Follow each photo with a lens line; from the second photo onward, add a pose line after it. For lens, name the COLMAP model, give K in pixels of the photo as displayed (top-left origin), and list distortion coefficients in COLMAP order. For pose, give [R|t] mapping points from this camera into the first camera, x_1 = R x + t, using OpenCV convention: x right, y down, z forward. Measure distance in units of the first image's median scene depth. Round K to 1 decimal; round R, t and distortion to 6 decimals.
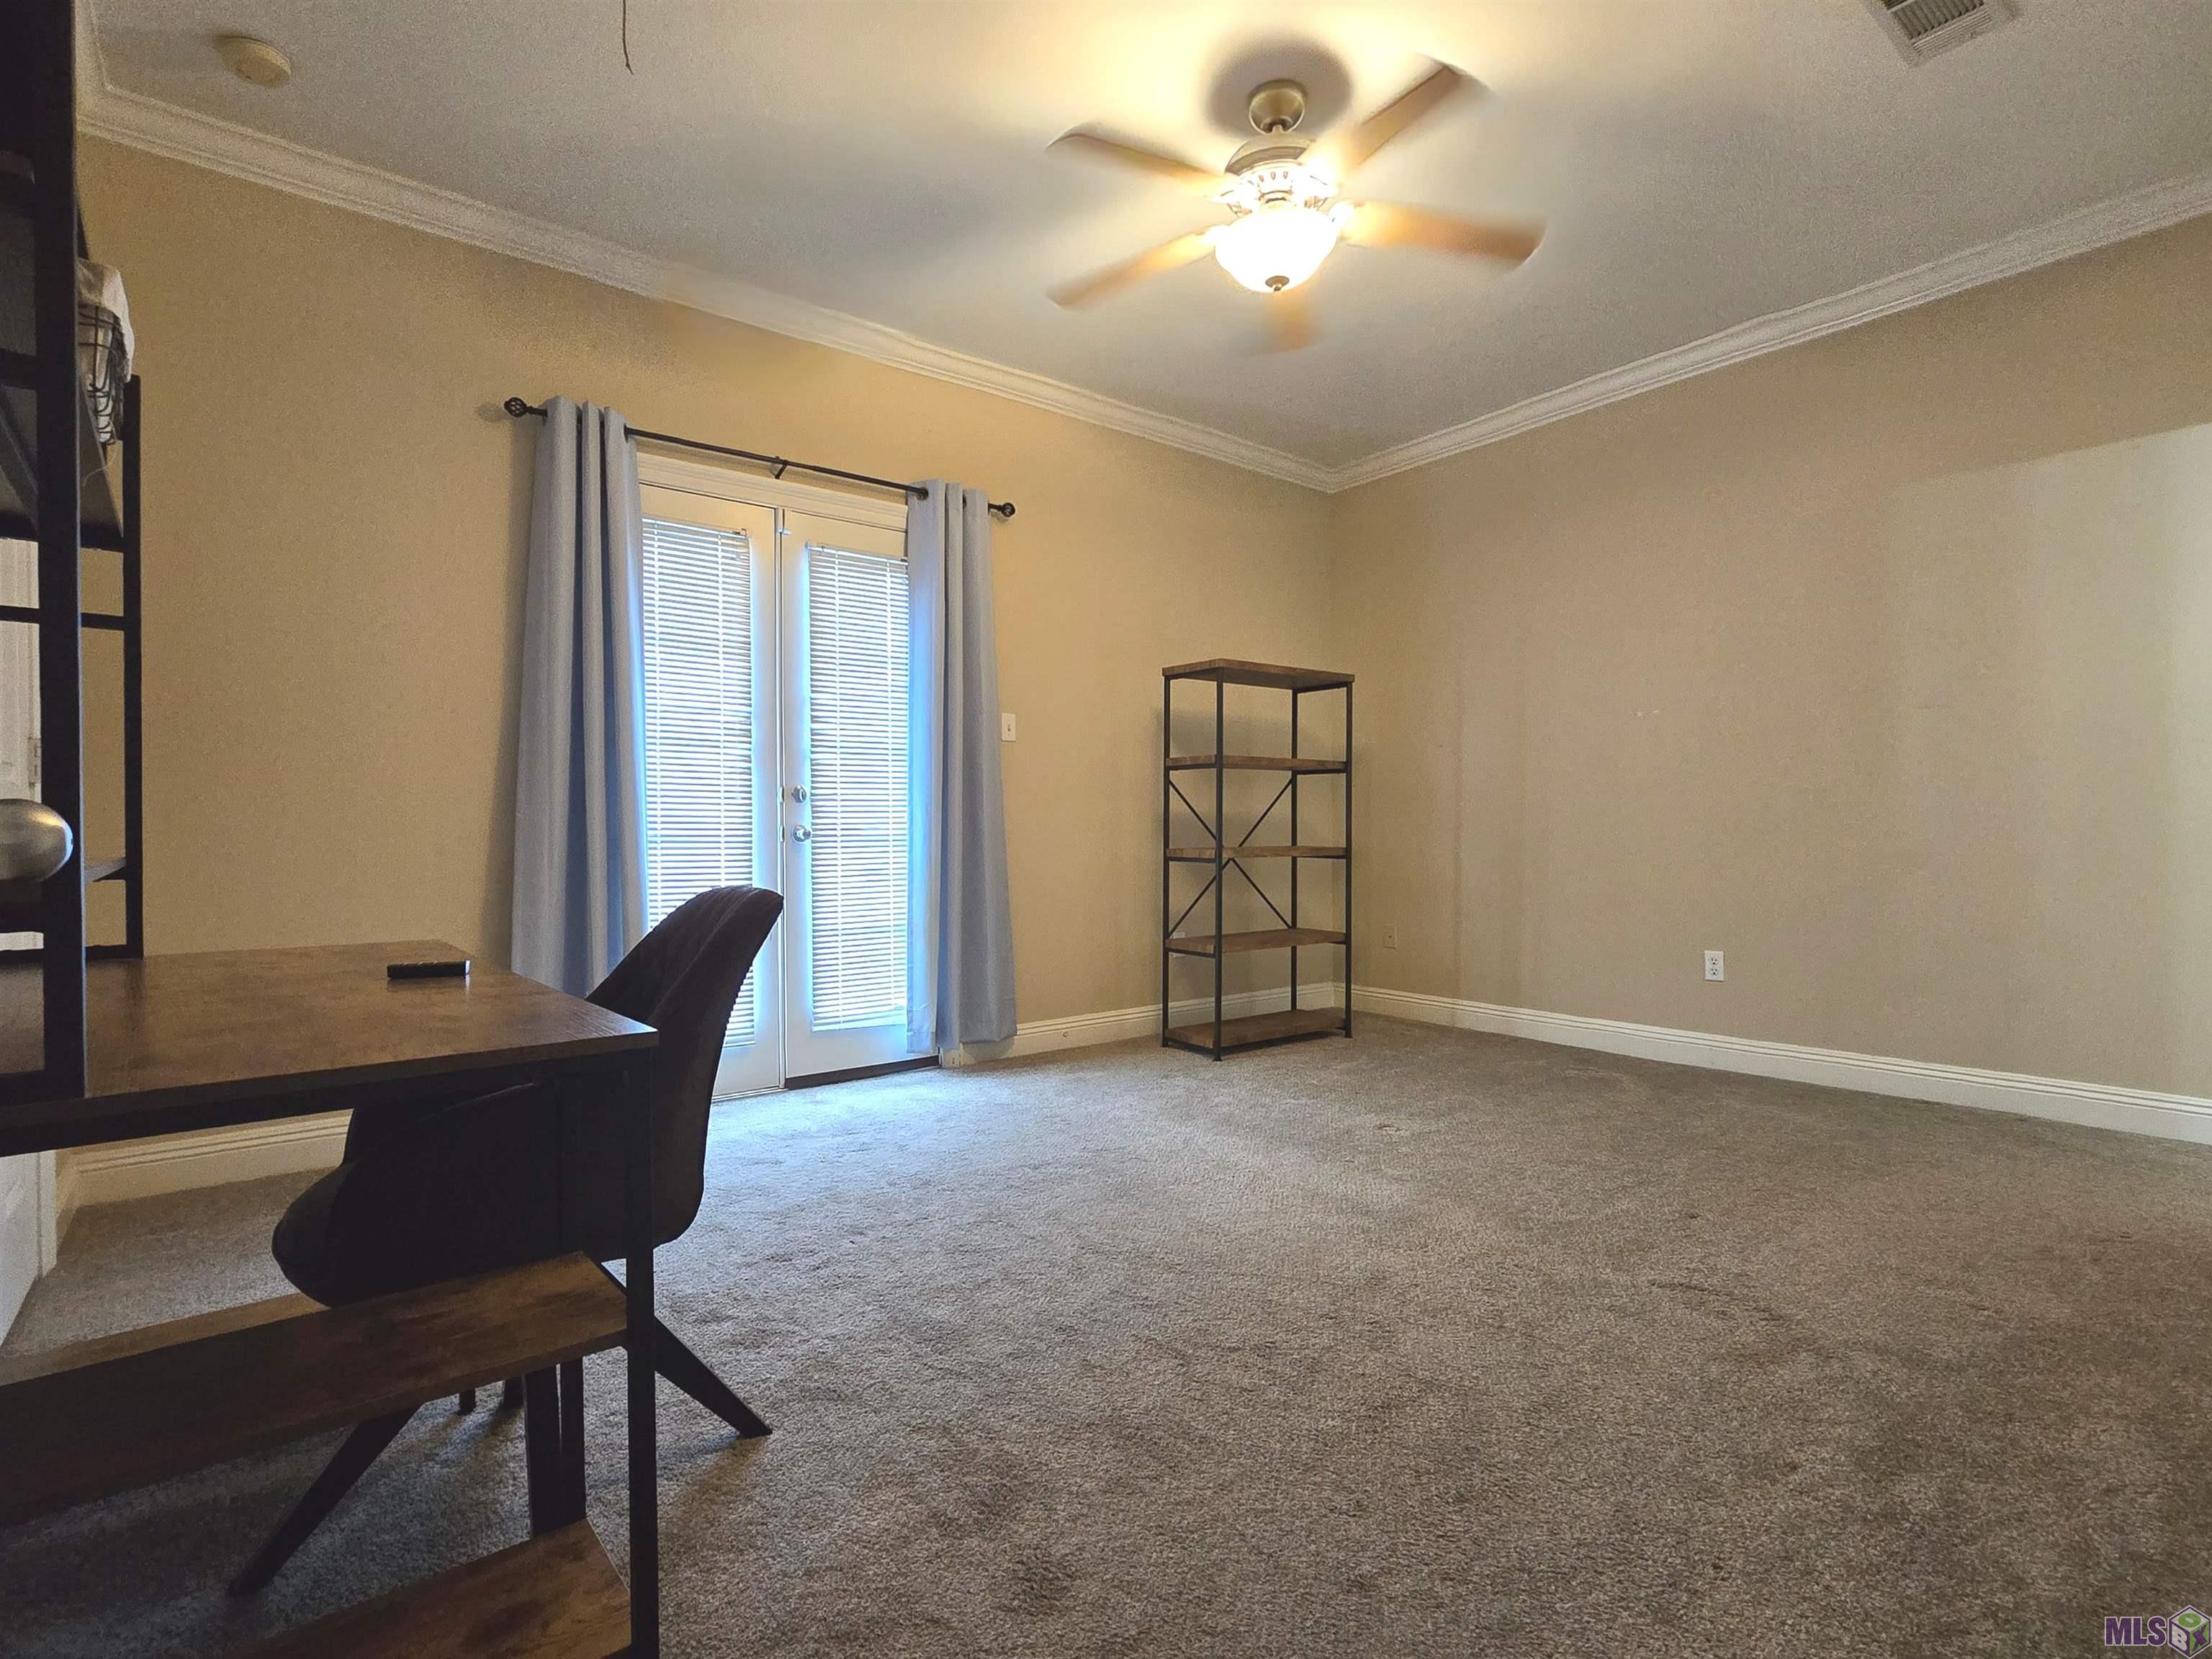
lens RADIAL K [[1081.8, 0, 1115.0], [0, 1081.8, 828.7], [0, 0, 1]] dist [0.001659, 0.000798]
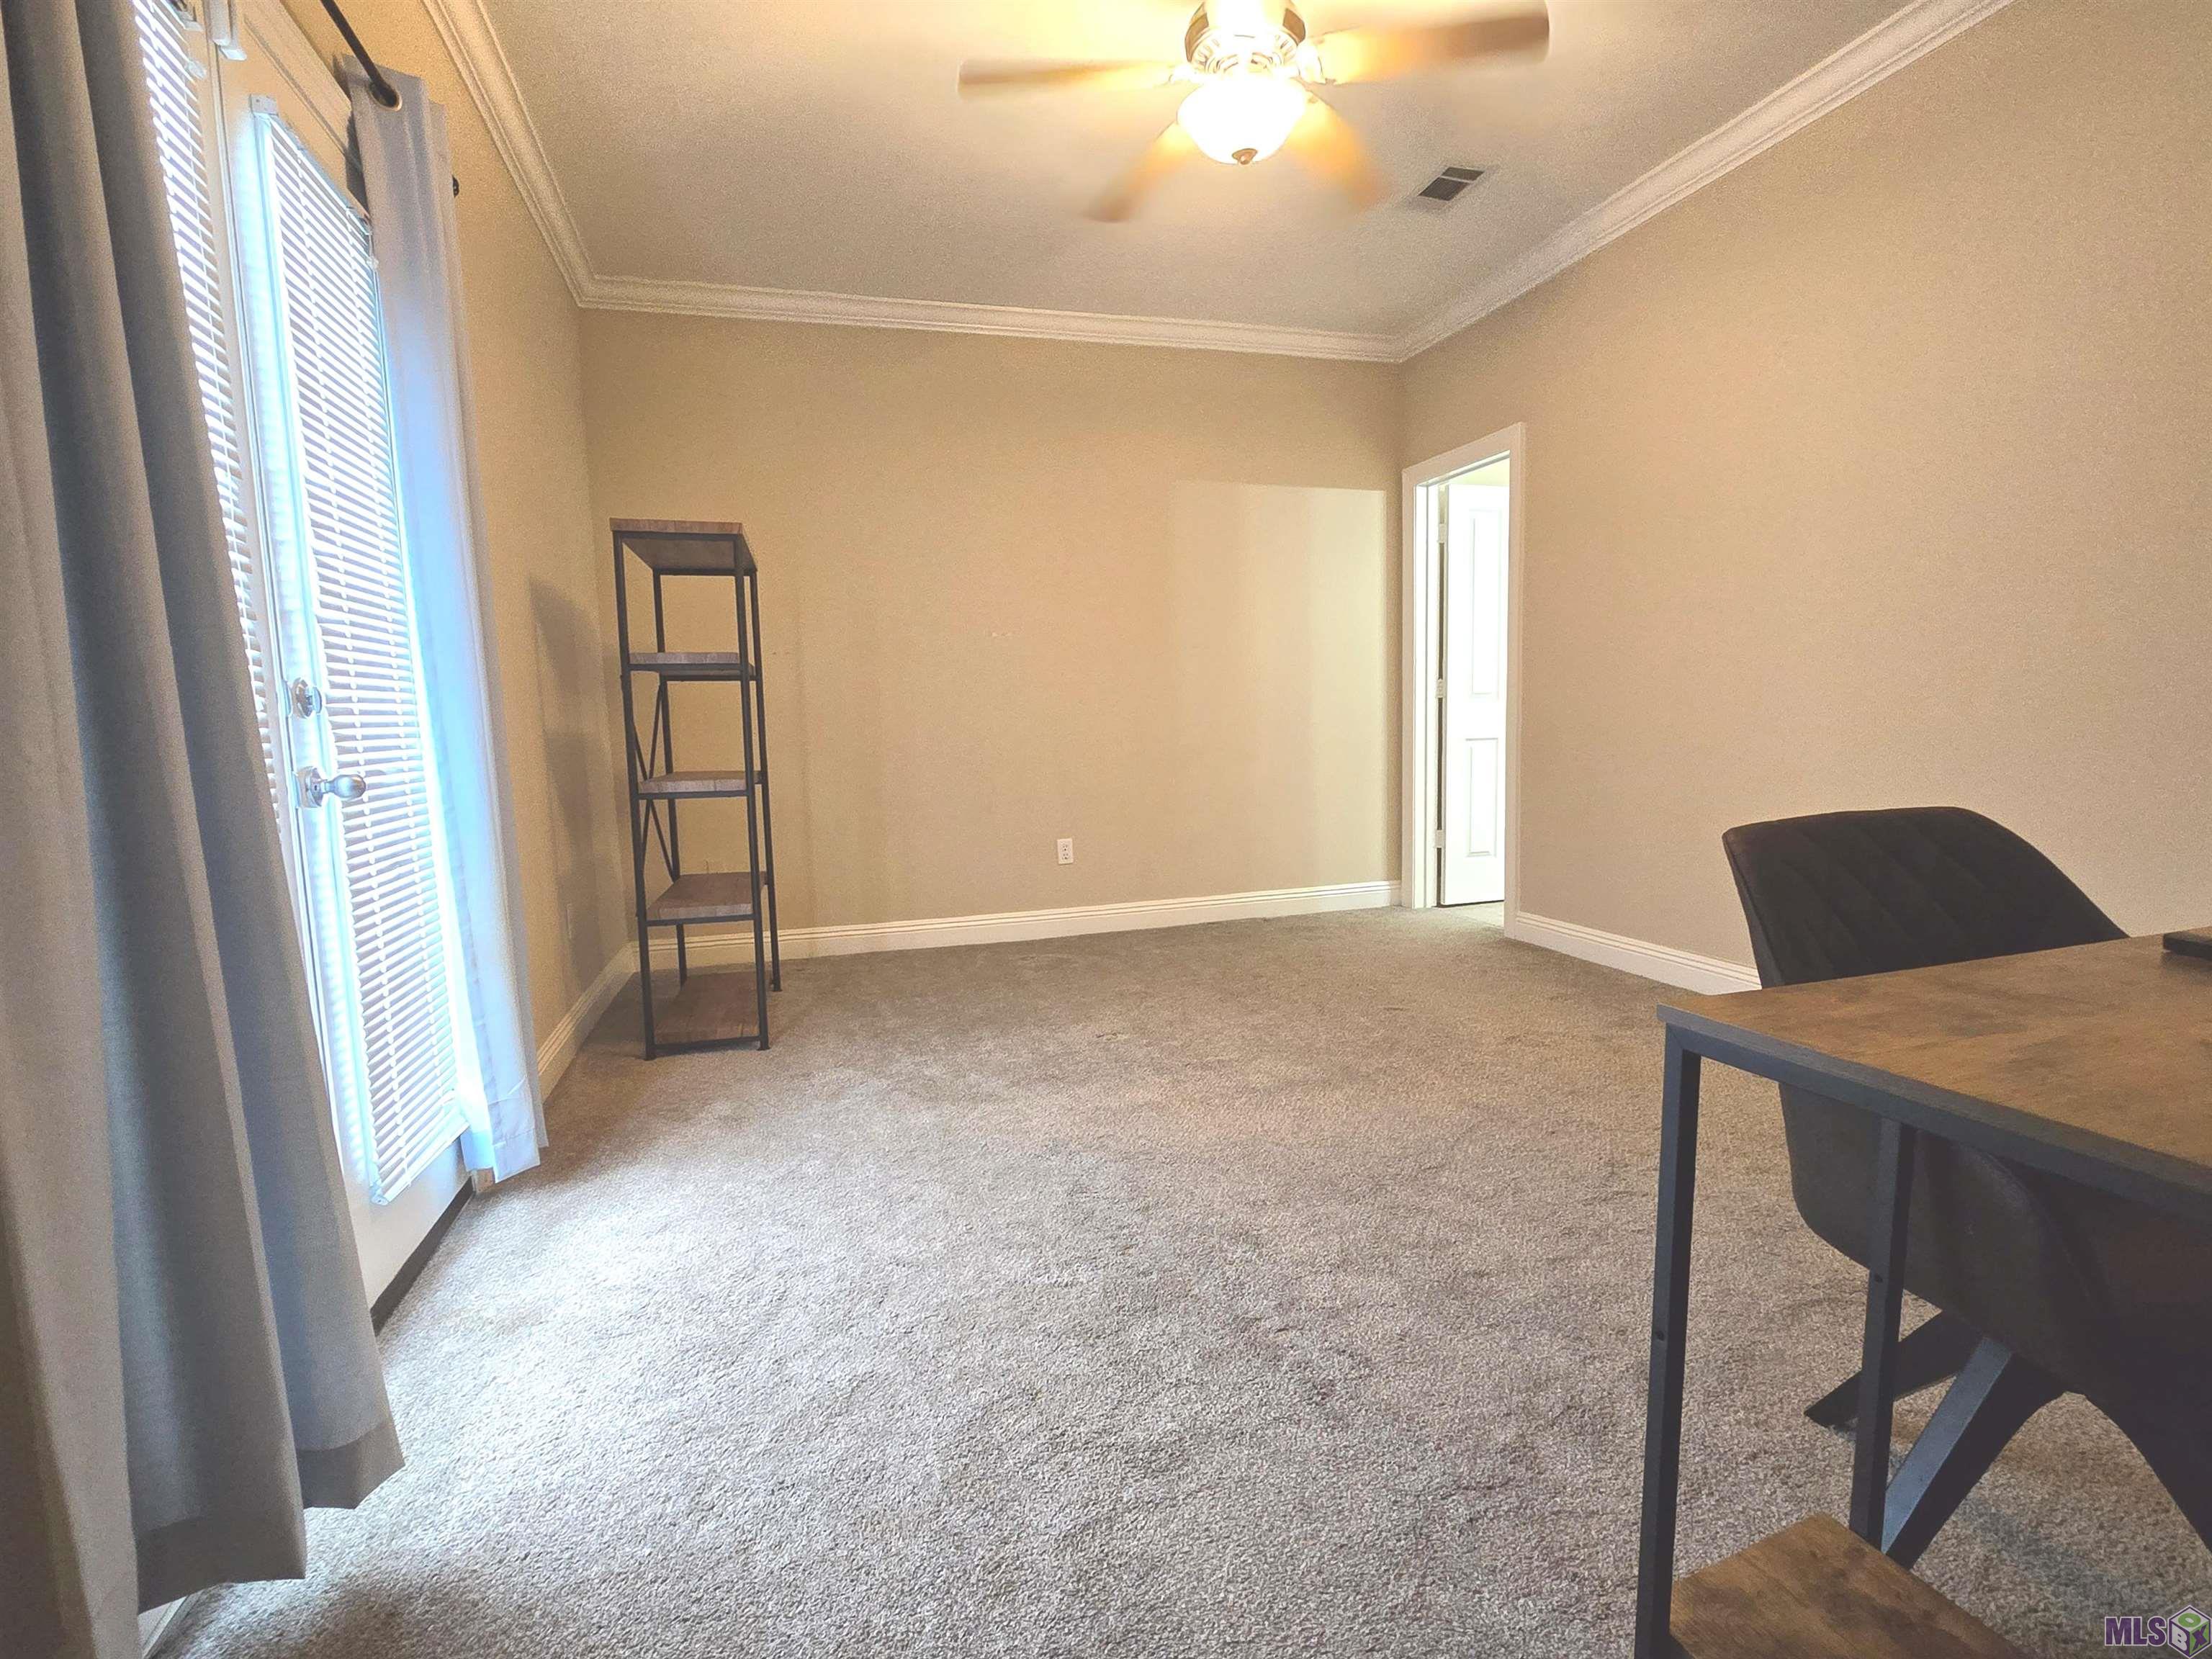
lens RADIAL K [[1081.8, 0, 1115.0], [0, 1081.8, 828.7], [0, 0, 1]] dist [0.001659, 0.000798]
pose [[0.386158, -0.097866, 0.917226, -1.204765], [0.027542, 0.995136, 0.094583, -0.024290], [-0.922021, -0.011262, 0.386975, 1.104238]]
